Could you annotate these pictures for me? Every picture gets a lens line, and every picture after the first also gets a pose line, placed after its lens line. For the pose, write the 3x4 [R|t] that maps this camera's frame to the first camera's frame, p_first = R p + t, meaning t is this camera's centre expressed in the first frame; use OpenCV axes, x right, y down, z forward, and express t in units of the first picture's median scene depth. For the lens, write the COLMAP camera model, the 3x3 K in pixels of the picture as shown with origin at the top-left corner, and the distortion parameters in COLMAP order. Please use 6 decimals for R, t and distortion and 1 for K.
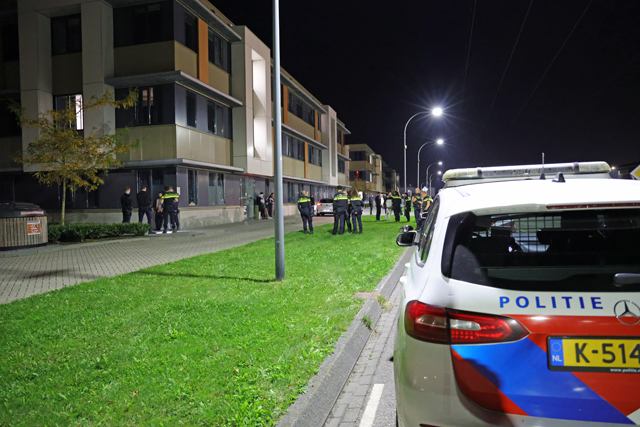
lens RADIAL K [[450.7, 0, 320.0], [0, 450.7, 213.5], [0, 0, 1]] dist [-0.091372, 0.079917]
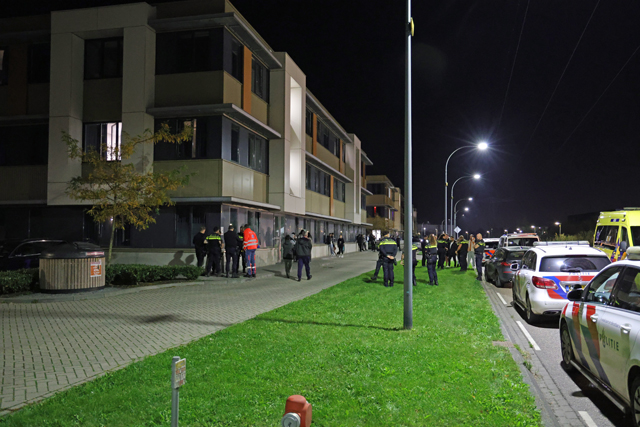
lens RADIAL K [[532.9, 0, 320.0], [0, 532.9, 213.5], [0, 0, 1]] dist [0.002917, 0.006875]
pose [[0.999675, 0.024645, 0.006517, -0.100139], [-0.024104, 0.997038, -0.073040, -0.008527], [-0.008298, 0.072859, 0.997308, -0.087417]]
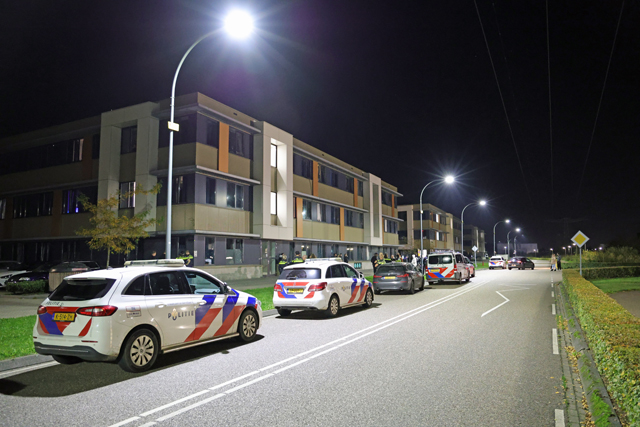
lens RADIAL K [[450.7, 0, 320.0], [0, 450.7, 213.5], [0, 0, 1]] dist [-0.091372, 0.079917]
pose [[0.975879, -0.011955, -0.217984, 0.271284], [-0.014865, 0.992543, -0.120982, -0.011446], [0.217805, 0.121304, 0.968425, -0.174432]]
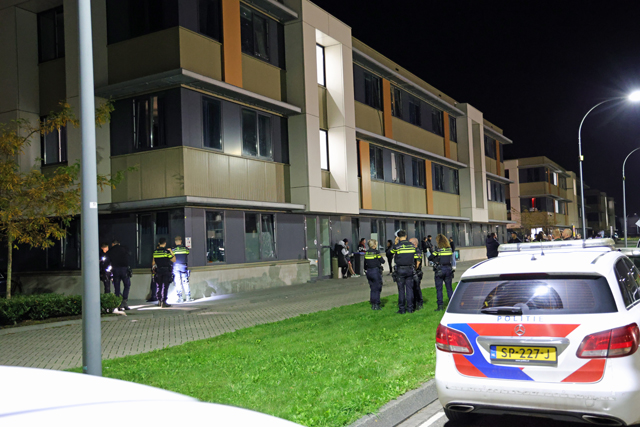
lens RADIAL K [[612.7, 0, 320.0], [0, 612.7, 213.5], [0, 0, 1]] dist [0.034583, 0.004016]
pose [[0.959550, -0.033752, -0.279508, 0.115120], [0.012988, 0.997038, -0.075809, -0.017644], [0.281239, 0.069112, 0.957146, 0.127560]]
